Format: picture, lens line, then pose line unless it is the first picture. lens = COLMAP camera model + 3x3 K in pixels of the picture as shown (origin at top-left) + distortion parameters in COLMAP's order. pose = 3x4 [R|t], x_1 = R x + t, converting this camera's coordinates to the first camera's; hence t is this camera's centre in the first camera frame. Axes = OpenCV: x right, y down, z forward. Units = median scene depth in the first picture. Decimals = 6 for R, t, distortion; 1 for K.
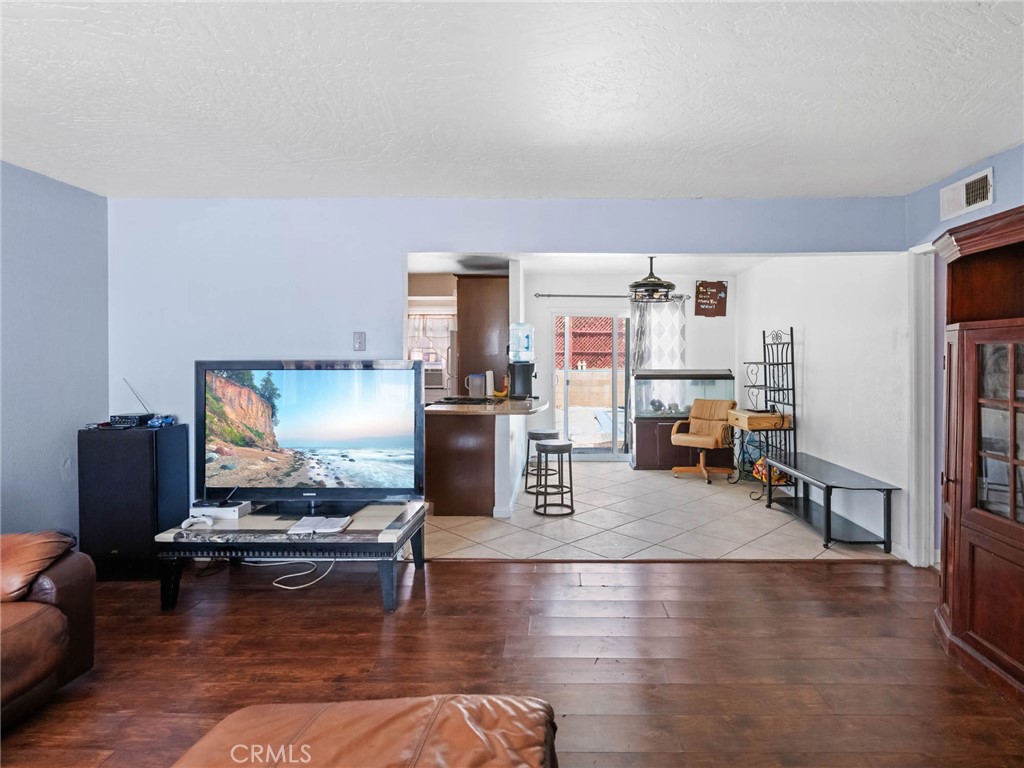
lens RADIAL K [[570.6, 0, 533.3], [0, 570.6, 363.8], [0, 0, 1]] dist [0.002892, -0.000076]
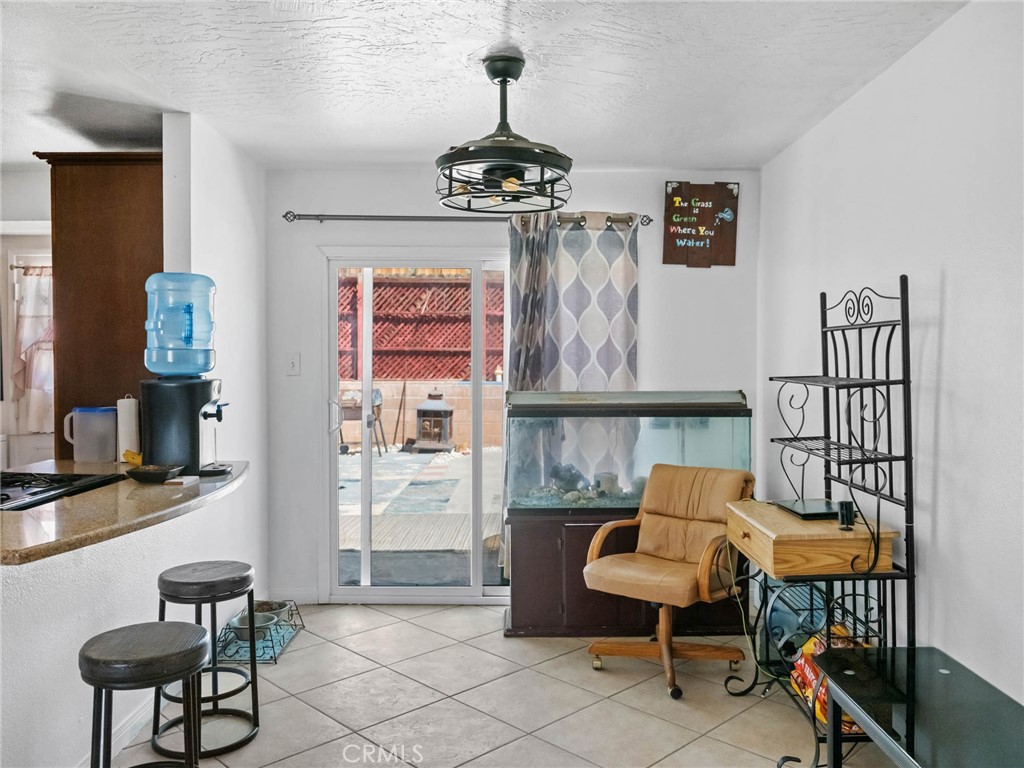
lens RADIAL K [[772.2, 0, 511.4], [0, 772.2, 381.7], [0, 0, 1]] dist [-0.010904, 0.003180]
pose [[0.999988, -0.000615, -0.004855, 0.195571], [0.000709, 0.999815, 0.019247, -0.009084], [0.004842, -0.019250, 0.999803, 0.477517]]
